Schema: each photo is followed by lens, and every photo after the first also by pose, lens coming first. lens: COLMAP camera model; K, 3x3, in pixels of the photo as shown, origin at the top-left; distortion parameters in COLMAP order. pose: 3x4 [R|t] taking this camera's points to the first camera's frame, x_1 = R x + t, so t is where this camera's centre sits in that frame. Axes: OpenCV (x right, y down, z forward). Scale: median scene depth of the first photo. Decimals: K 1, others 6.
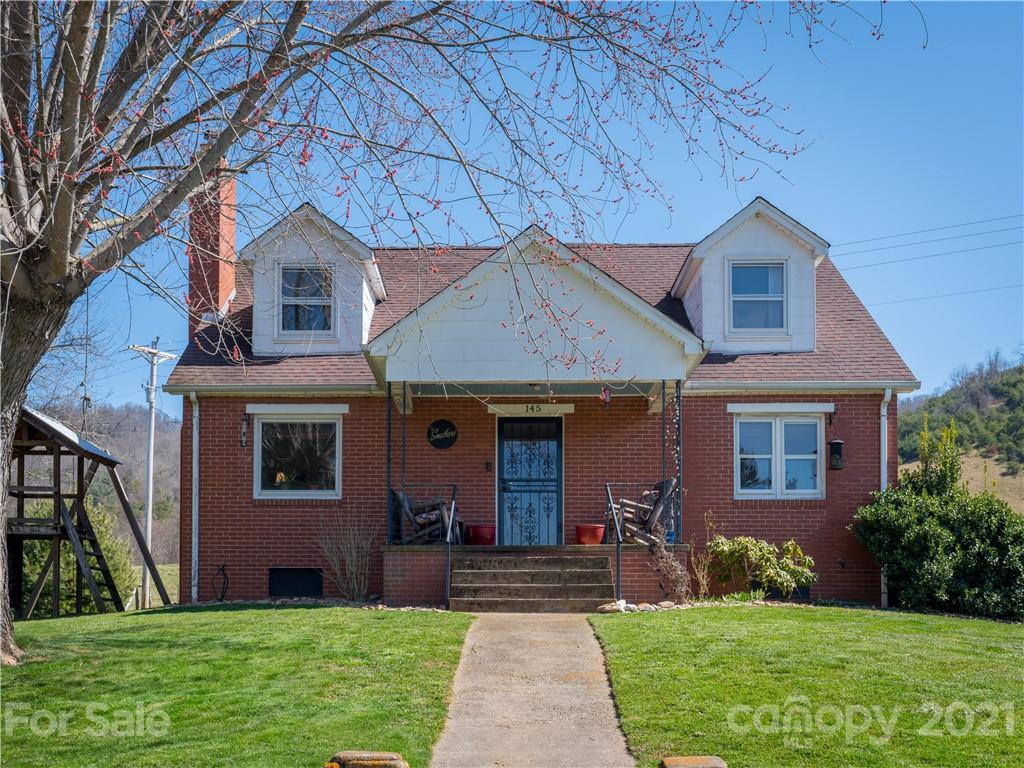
lens RADIAL K [[1113.0, 0, 439.7], [0, 1113.0, 554.8], [0, 0, 1]] dist [0.016098, 0.000000]
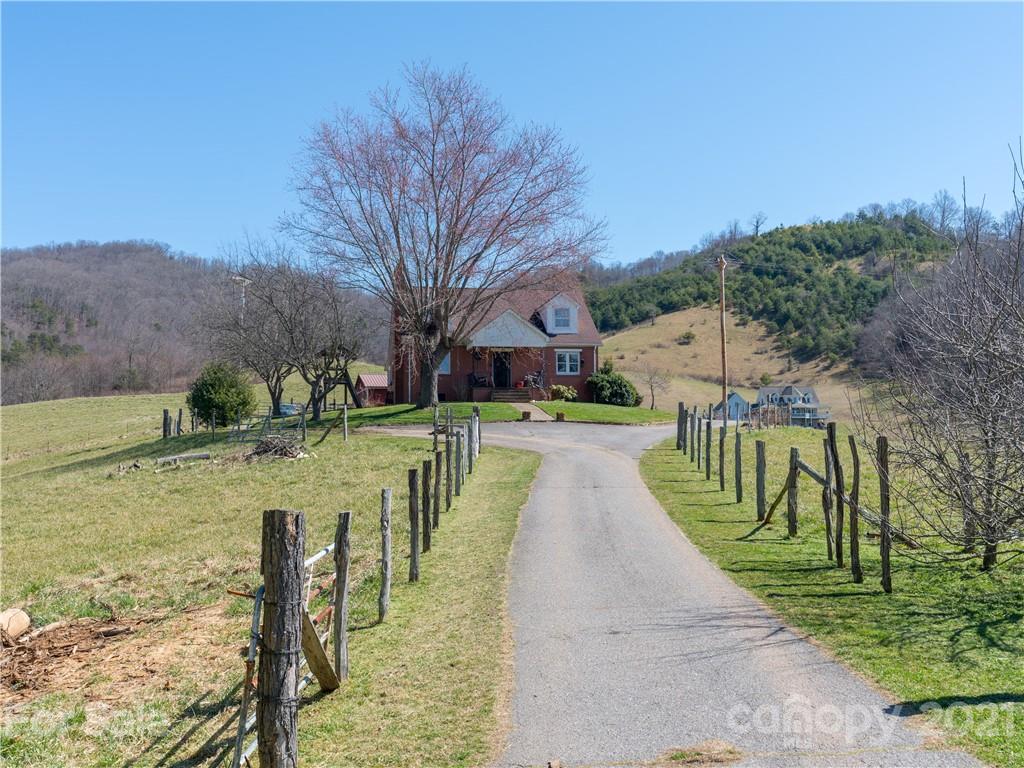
lens RADIAL K [[1113.0, 0, 511.5], [0, 1113.0, 386.6], [0, 0, 1]] dist [0.016098, 0.000000]
pose [[0.969243, 0.001977, 0.246098, -0.840005], [-0.001010, 0.999991, -0.004056, 0.004783], [-0.246104, 0.003683, 0.969236, -2.708228]]
